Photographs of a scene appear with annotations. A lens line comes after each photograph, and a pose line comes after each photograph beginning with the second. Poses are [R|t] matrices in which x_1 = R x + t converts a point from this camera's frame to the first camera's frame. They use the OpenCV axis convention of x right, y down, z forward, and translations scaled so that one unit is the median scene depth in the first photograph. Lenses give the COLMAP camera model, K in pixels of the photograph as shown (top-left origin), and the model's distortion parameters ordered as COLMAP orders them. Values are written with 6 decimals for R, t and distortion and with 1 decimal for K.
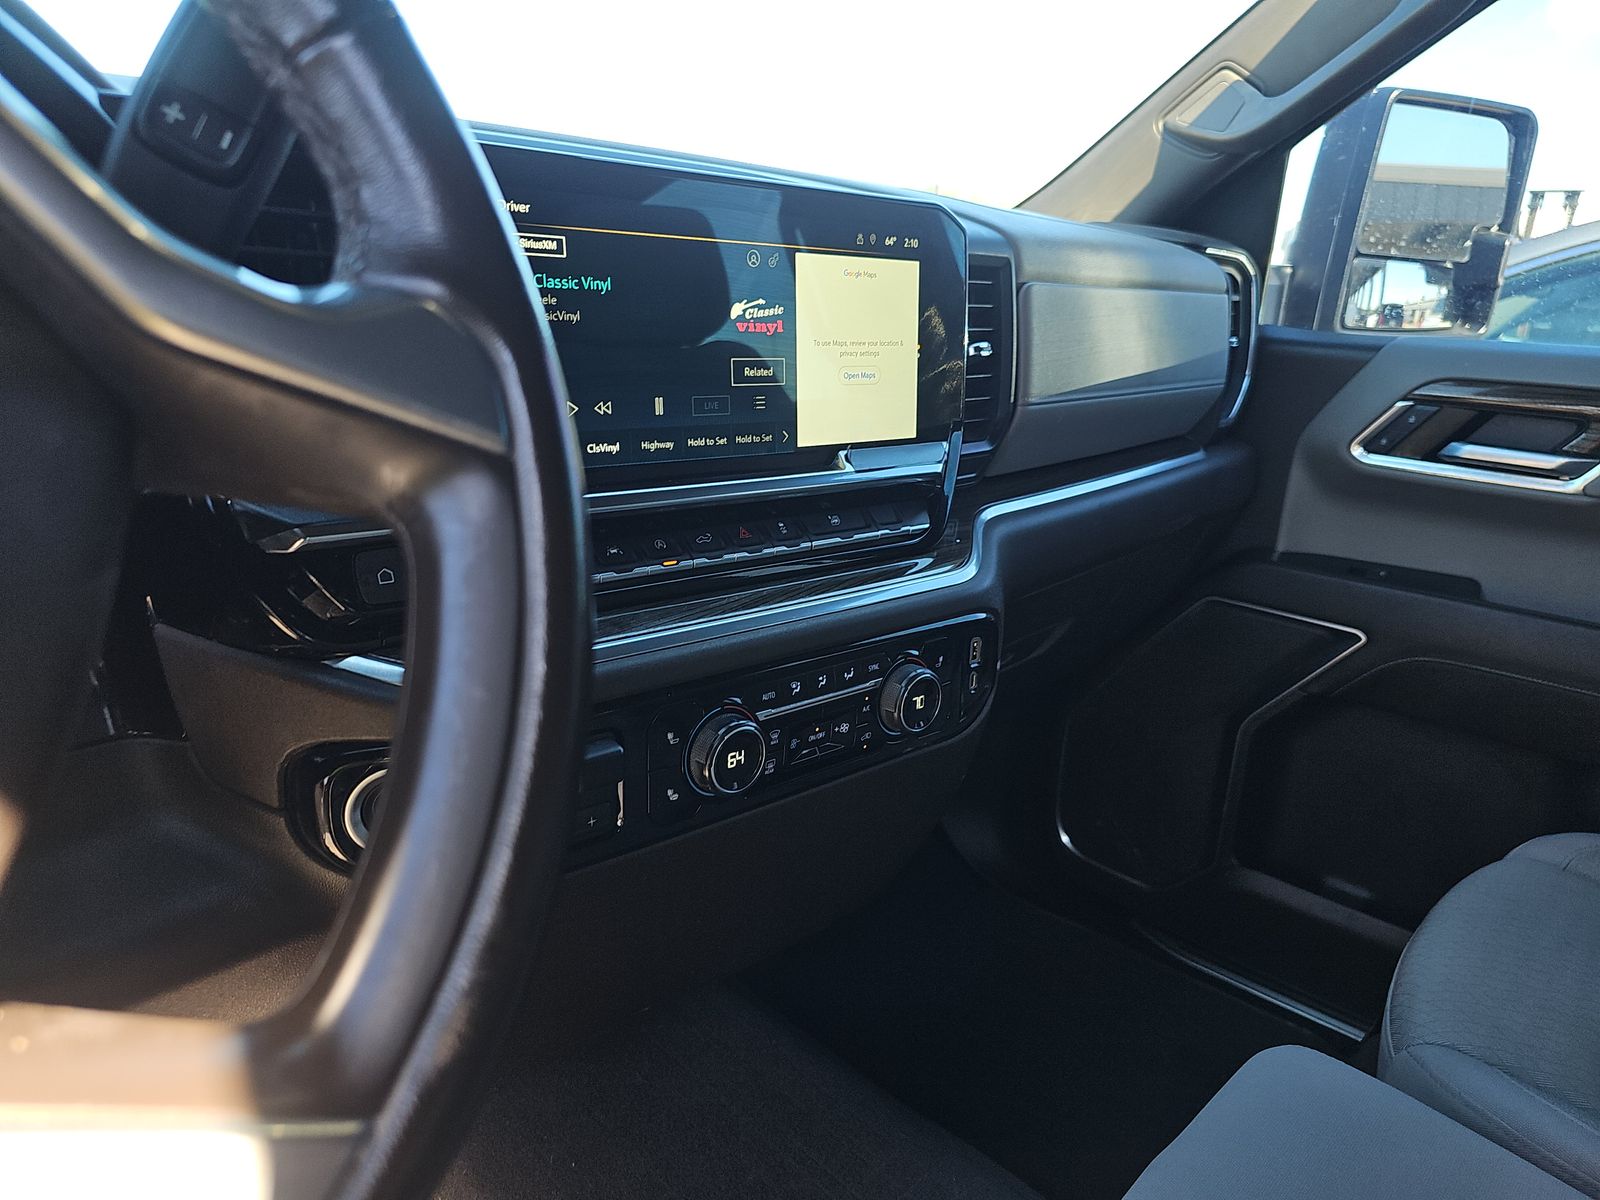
lens RADIAL K [[1047.7, 0, 800.0], [0, 1047.7, 600.0], [0, 0, 1]] dist [0.029668, -0.001839]
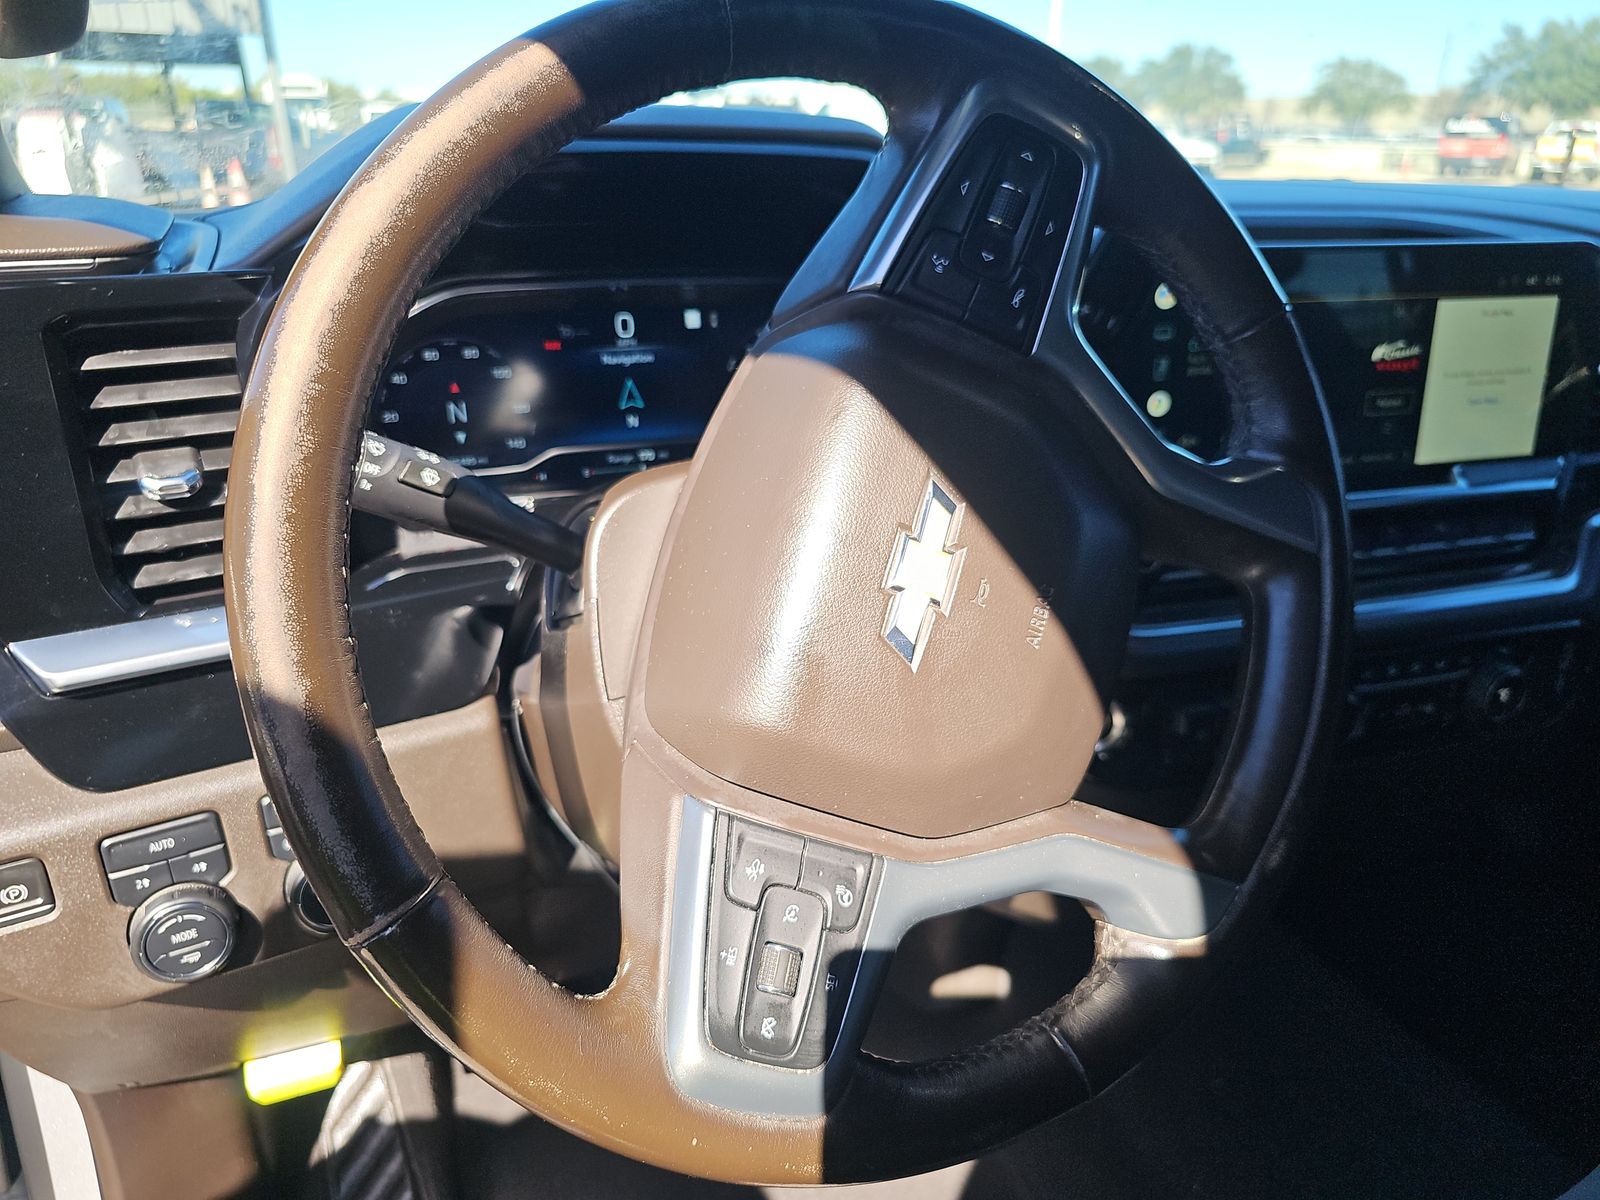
lens RADIAL K [[1075.5, 0, 800.0], [0, 1075.5, 600.0], [0, 0, 1]] dist [-0.009223, -0.004382]
pose [[0.903590, 0.114184, -0.412901, -0.109089], [-0.078996, 0.991707, 0.101373, -0.062304], [0.421052, -0.058982, 0.905117, -0.367142]]
